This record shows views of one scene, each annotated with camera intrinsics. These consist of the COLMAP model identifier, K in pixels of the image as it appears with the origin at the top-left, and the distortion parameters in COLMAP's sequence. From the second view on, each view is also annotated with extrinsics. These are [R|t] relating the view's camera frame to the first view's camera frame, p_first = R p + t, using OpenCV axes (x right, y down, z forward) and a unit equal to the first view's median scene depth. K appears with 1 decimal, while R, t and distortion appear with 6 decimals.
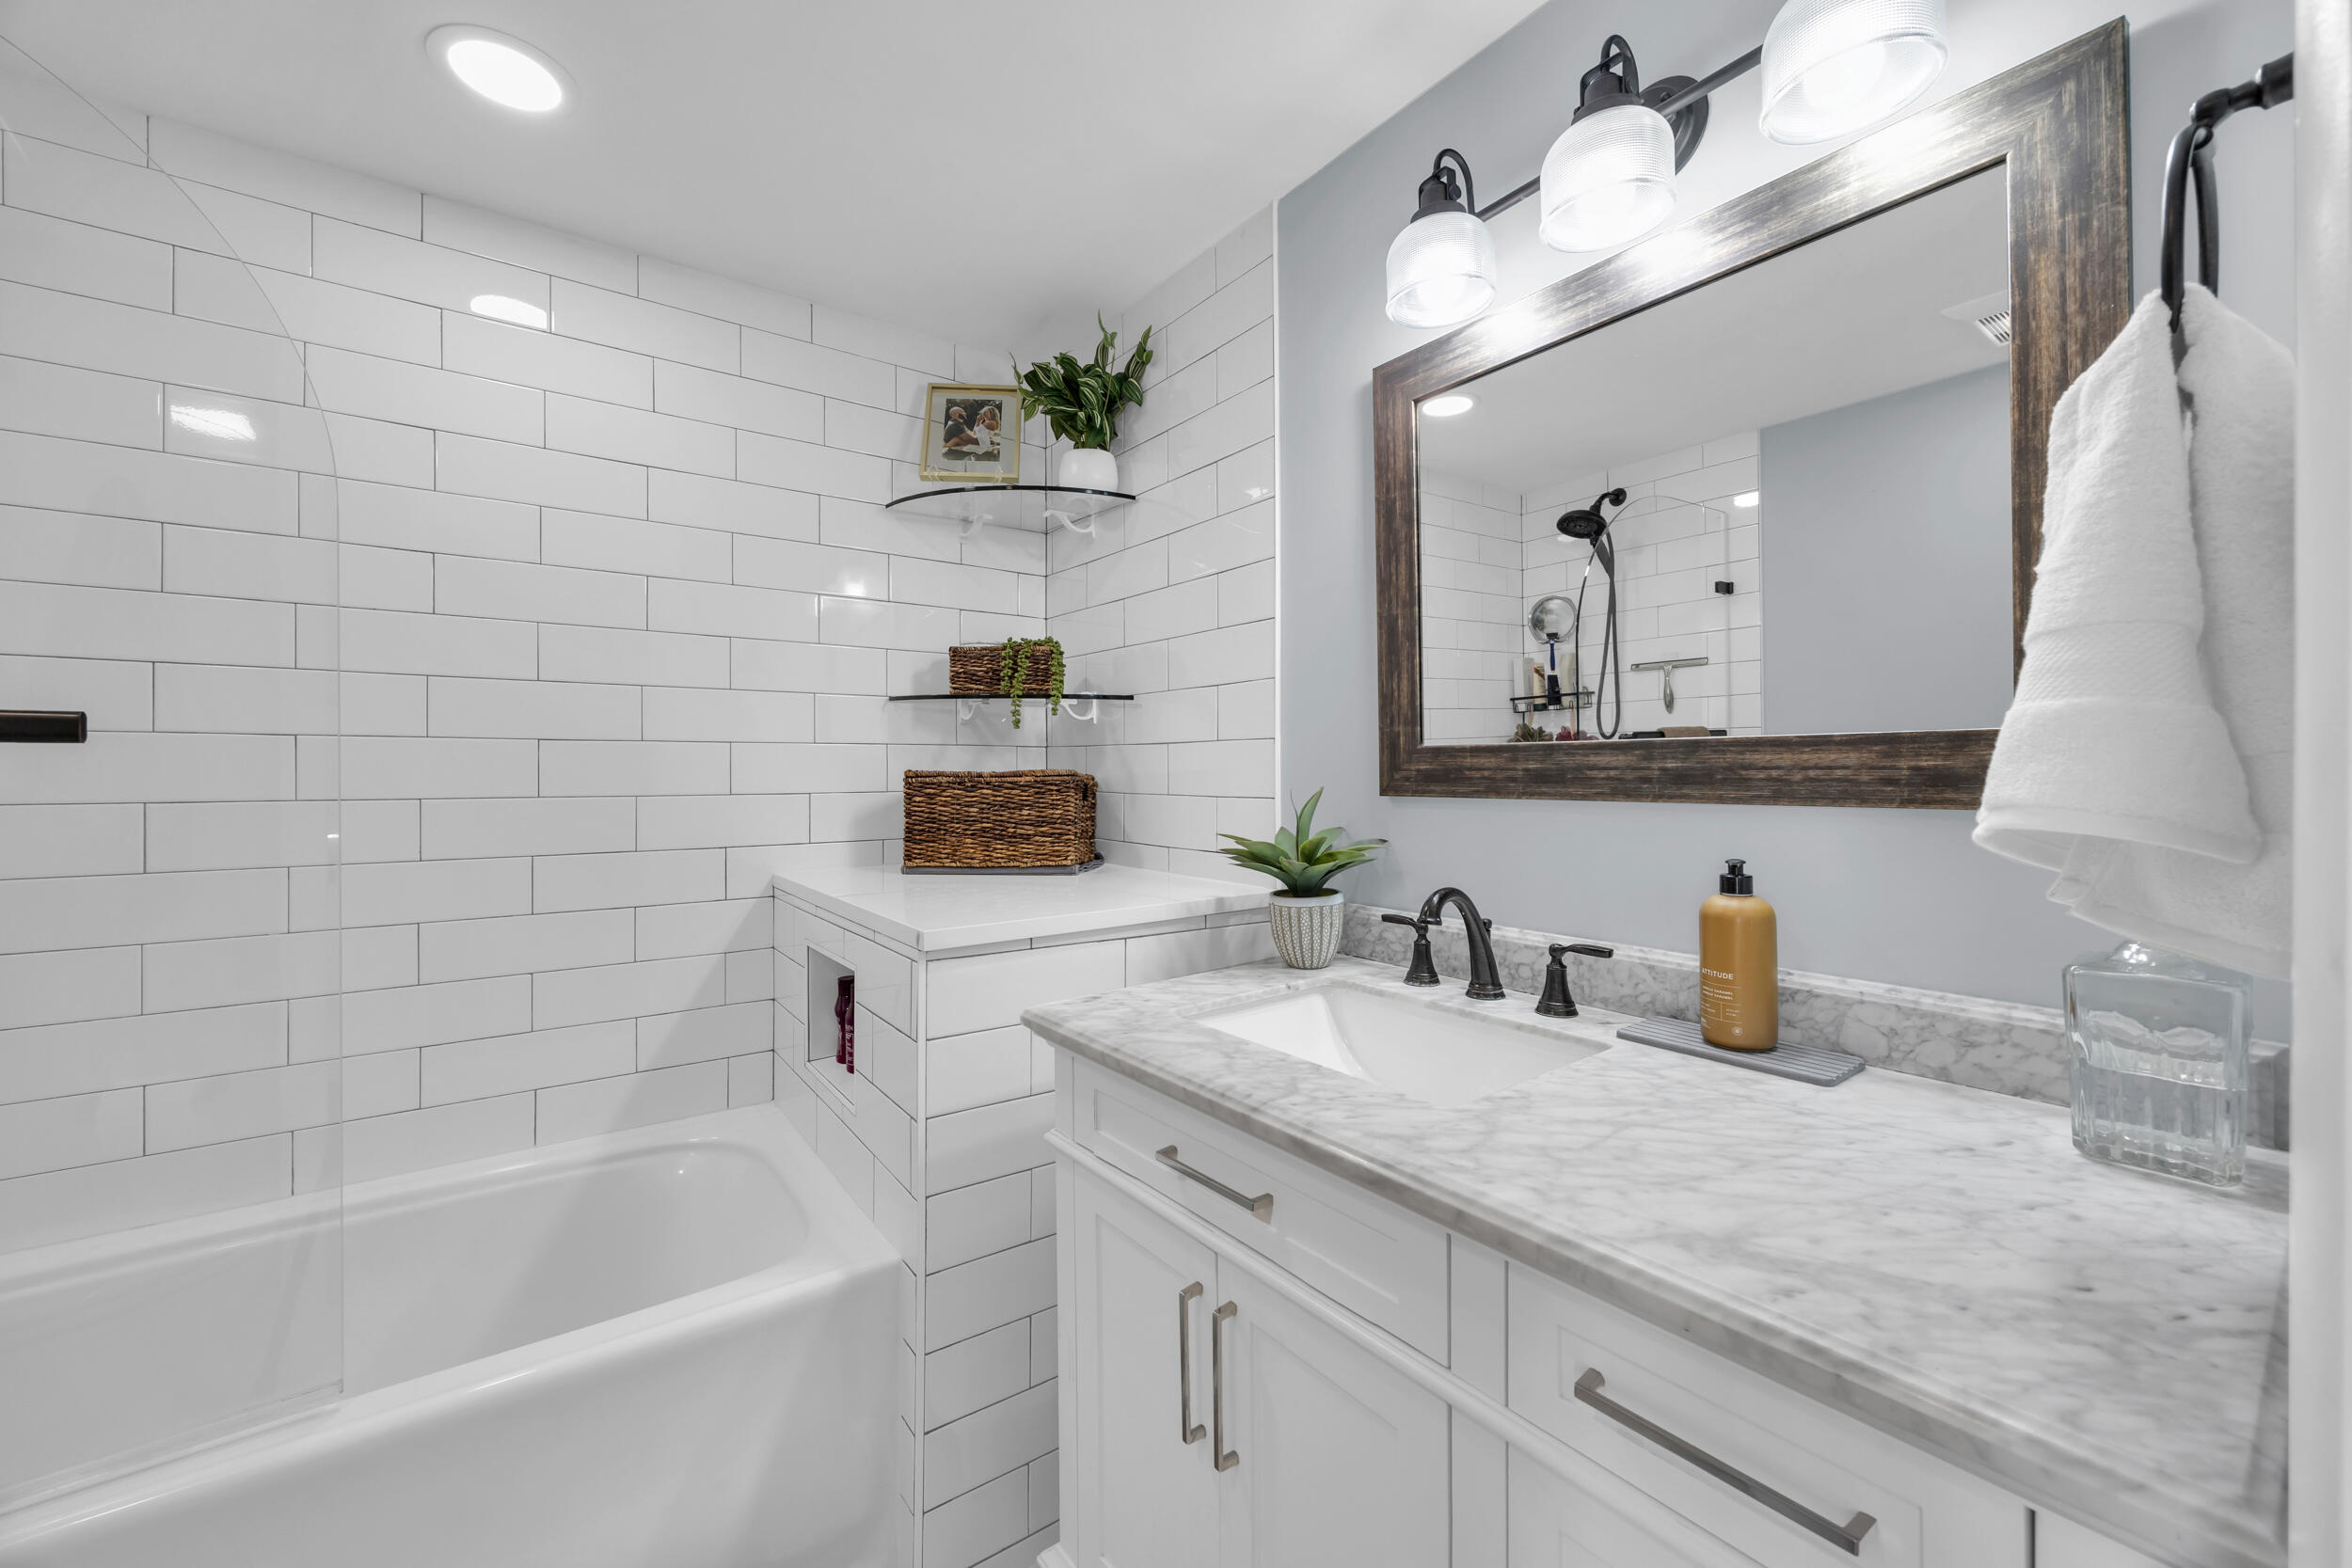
lens RADIAL K [[901.6, 0, 1175.5], [0, 901.6, 775.1], [0, 0, 1]] dist [-0.008417, -0.000075]
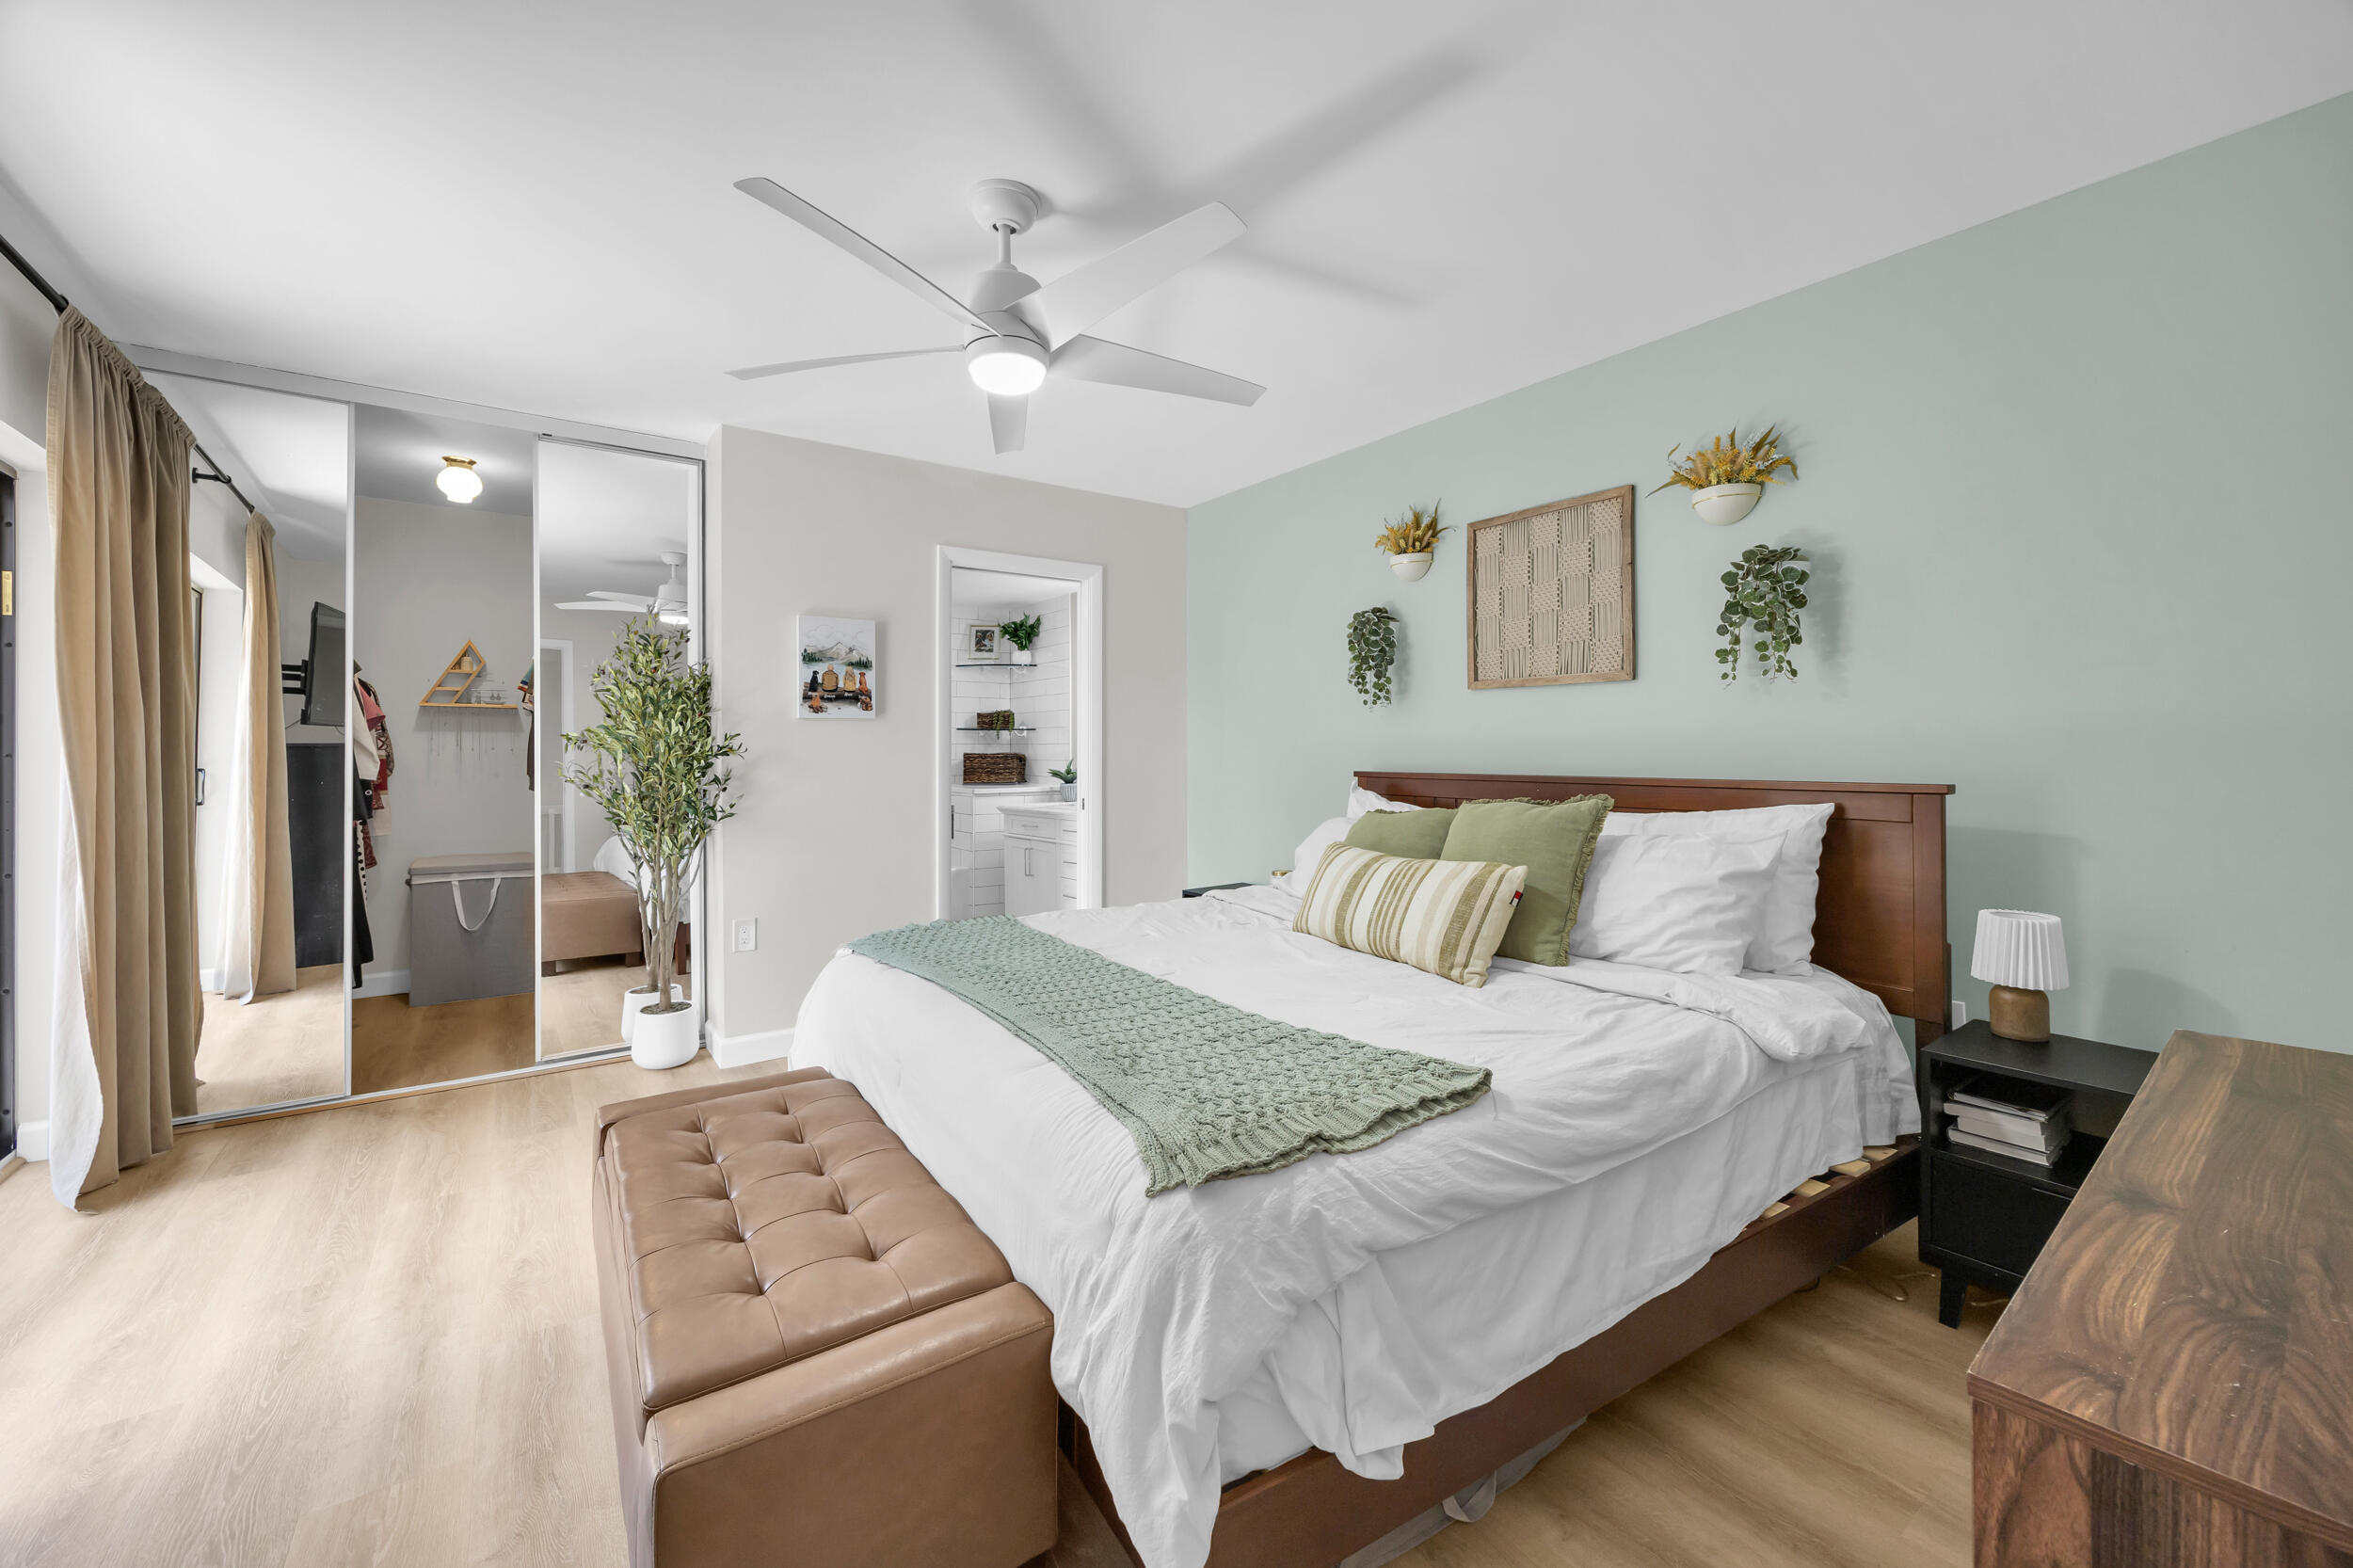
lens RADIAL K [[902.1, 0, 1185.1], [0, 902.1, 758.7], [0, 0, 1]] dist [-0.008417, -0.000075]
pose [[0.999965, 0.000058, 0.008382, 0.440545], [-0.000062, 1.000000, 0.000371, 0.013704], [-0.008382, -0.000372, 0.999965, -2.117530]]
